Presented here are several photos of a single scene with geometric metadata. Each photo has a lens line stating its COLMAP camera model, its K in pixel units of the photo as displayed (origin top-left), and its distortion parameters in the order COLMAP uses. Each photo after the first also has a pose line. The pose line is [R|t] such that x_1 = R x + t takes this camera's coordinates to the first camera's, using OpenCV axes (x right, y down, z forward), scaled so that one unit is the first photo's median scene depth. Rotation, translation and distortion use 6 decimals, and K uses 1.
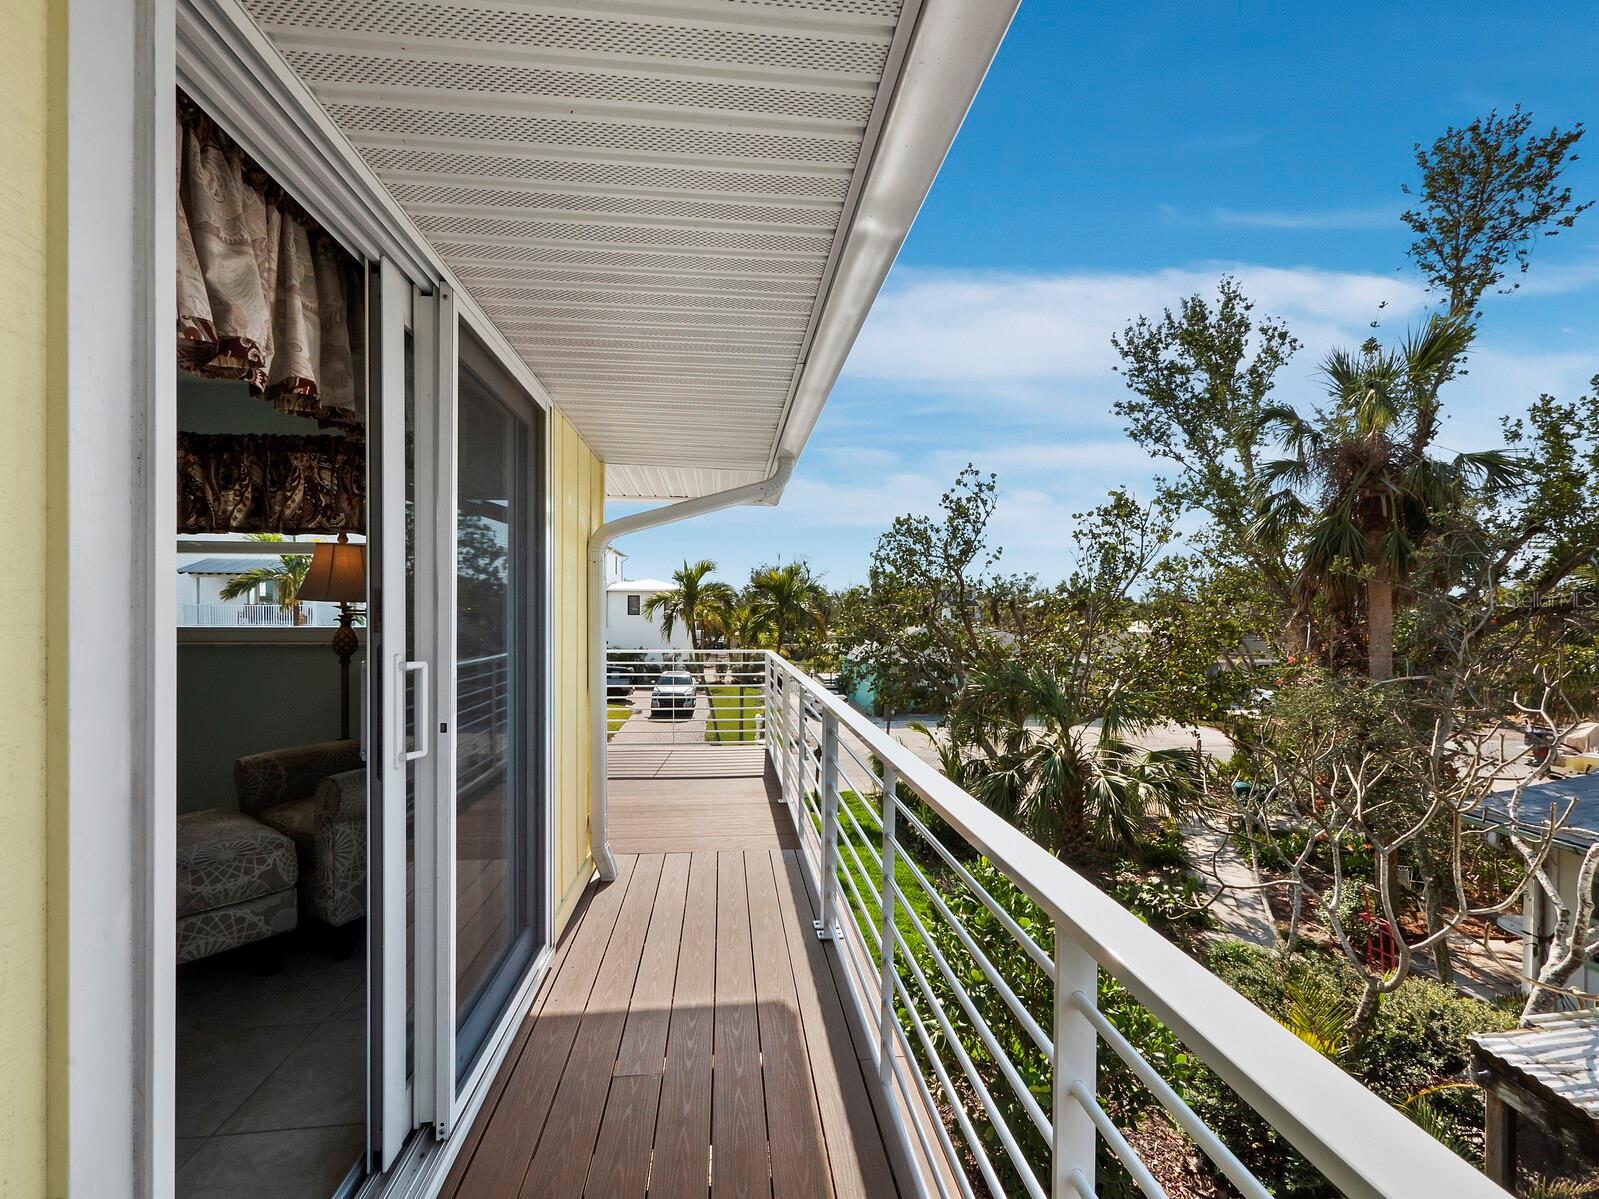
lens RADIAL K [[677.1, 0, 800.4], [0, 677.1, 605.1], [0, 0, 1]] dist [-0.002660, 0.000745]
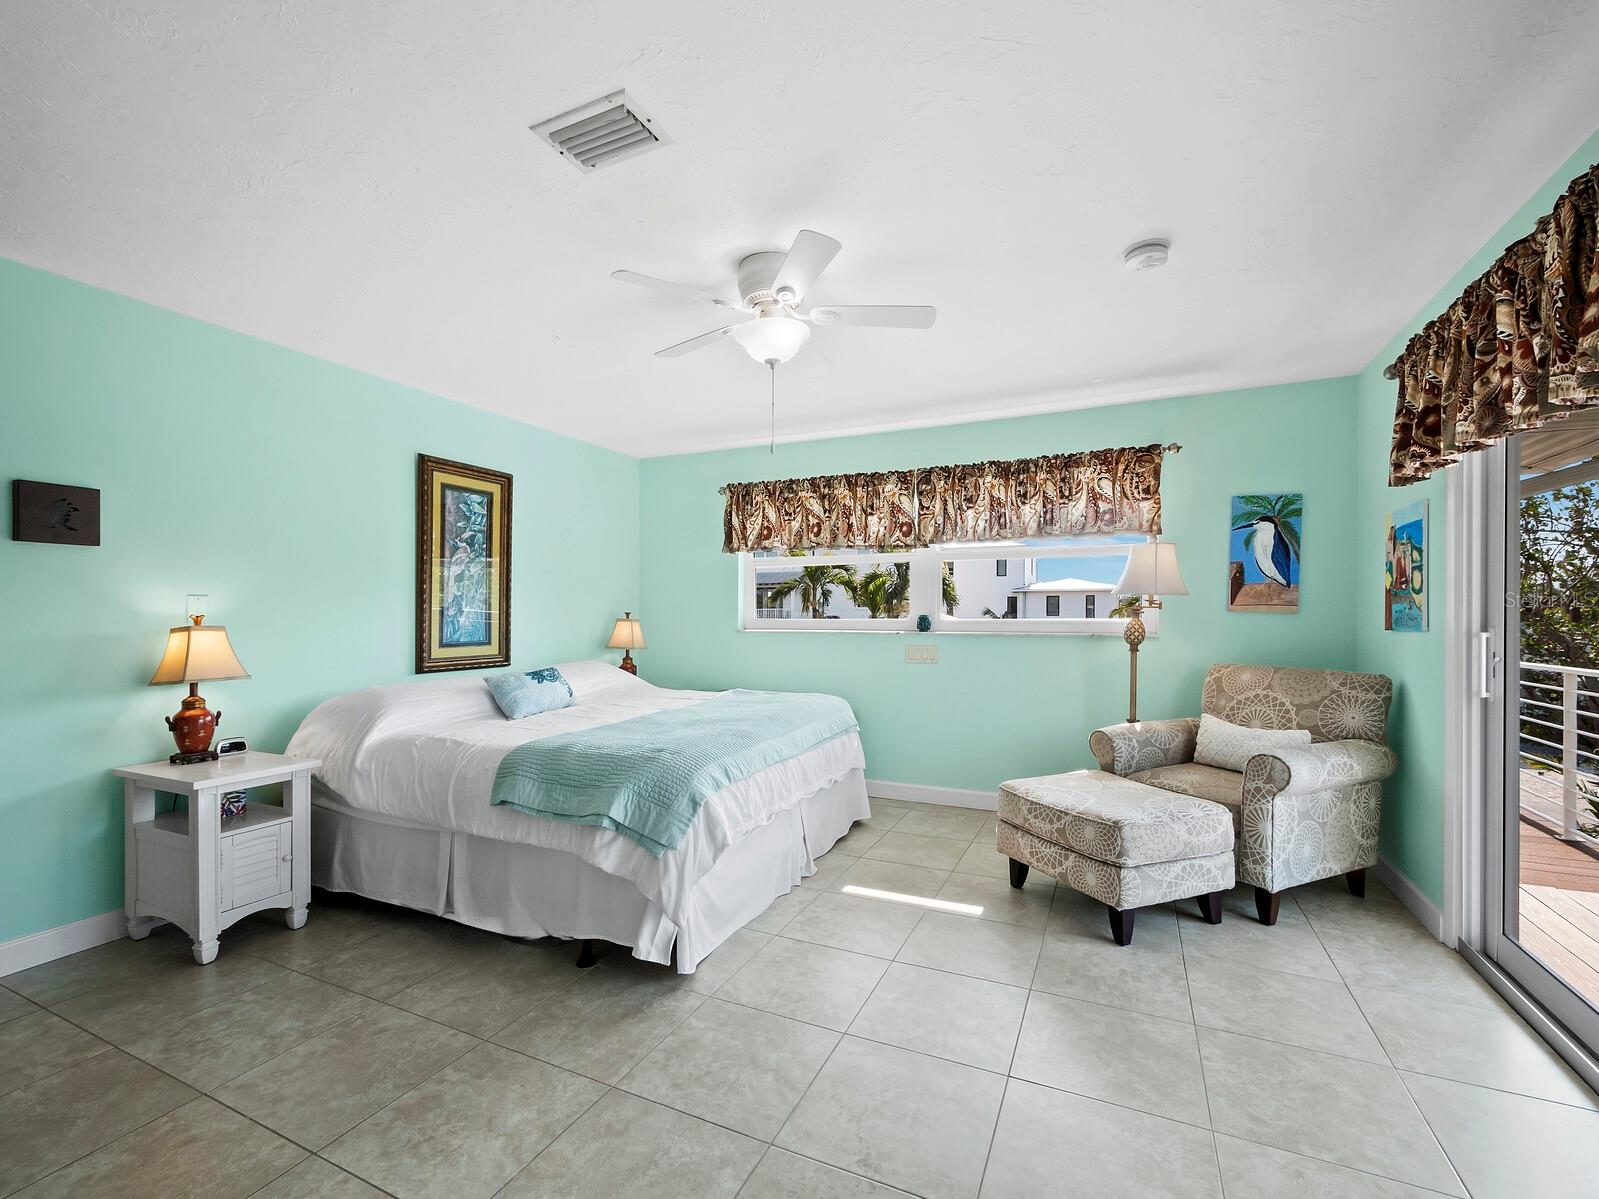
lens RADIAL K [[677.1, 0, 785.3], [0, 677.1, 602.0], [0, 0, 1]] dist [-0.002660, 0.000745]
pose [[0.848139, -0.012957, -0.529615, -0.562282], [0.009173, 0.999910, -0.009774, 0.010088], [0.529694, 0.003432, 0.848182, -0.243358]]
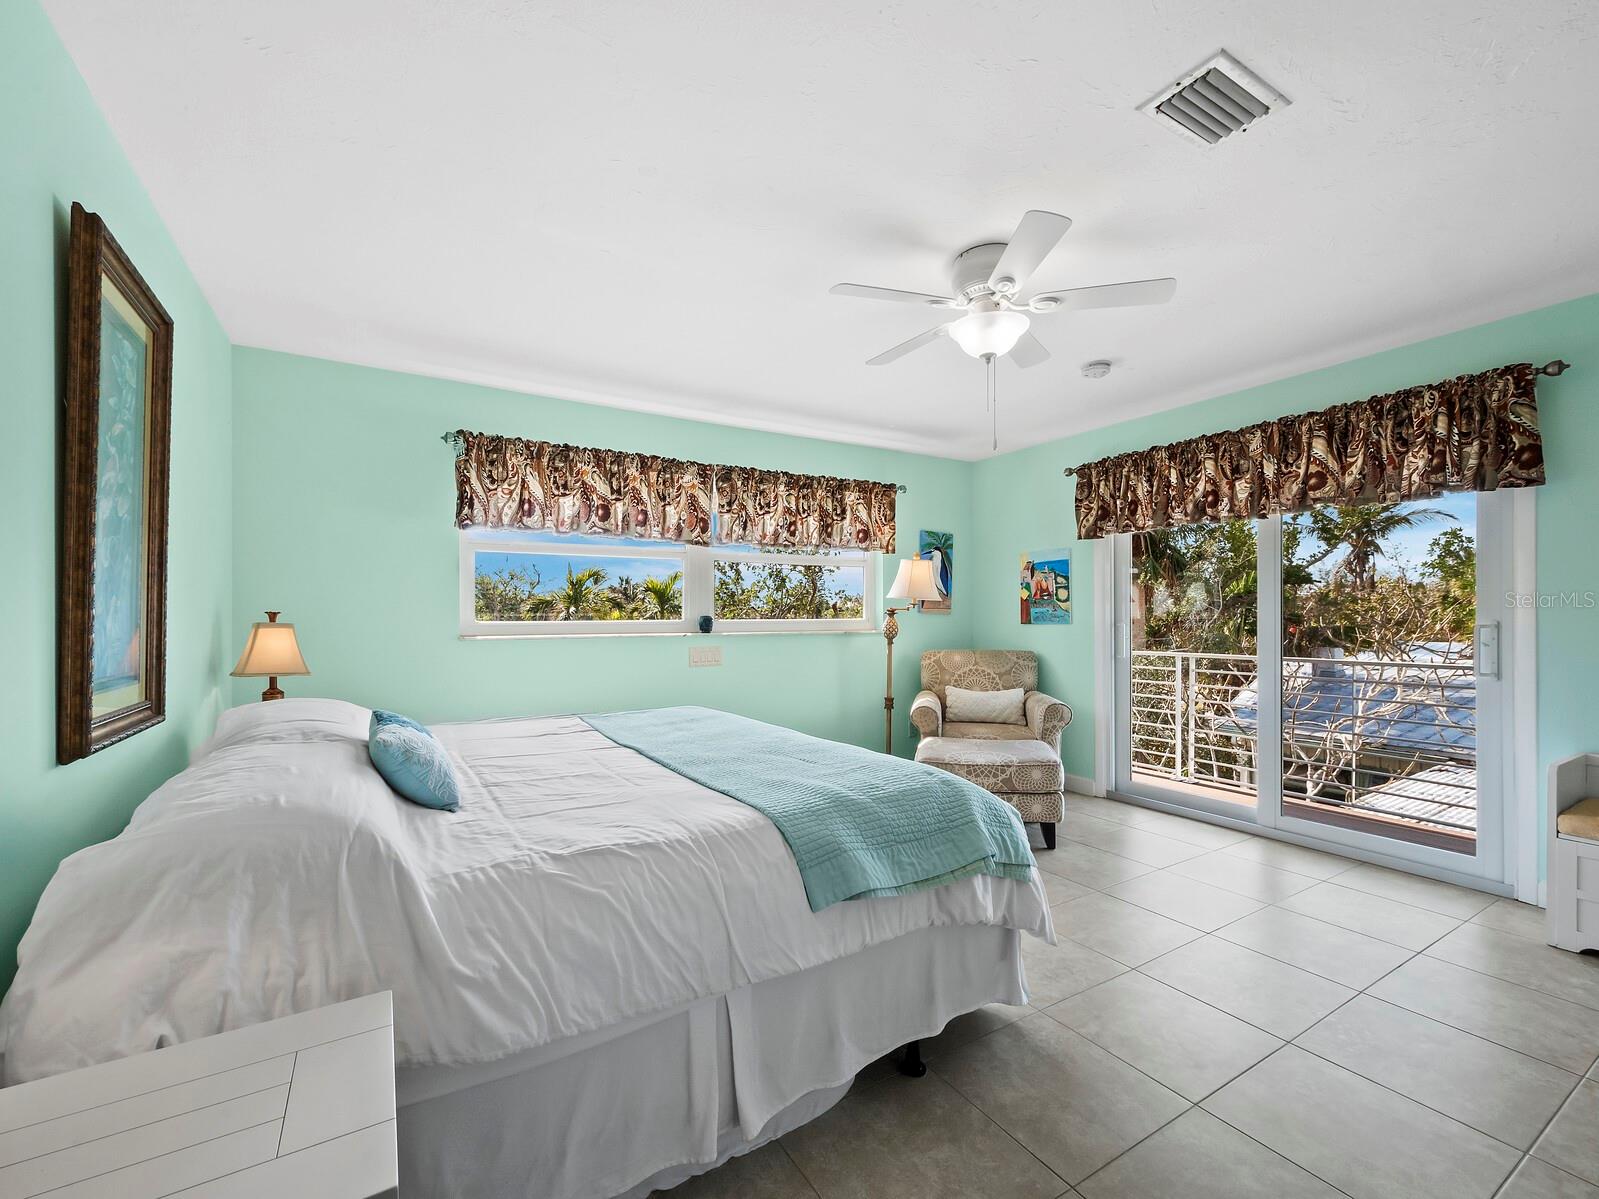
lens RADIAL K [[677.1, 0, 789.0], [0, 677.1, 607.5], [0, 0, 1]] dist [-0.002660, 0.000745]
pose [[0.914082, -0.001129, 0.405528, -1.423751], [0.001854, 0.999997, -0.001397, 0.011120], [-0.405525, 0.002029, 0.914082, -0.207029]]
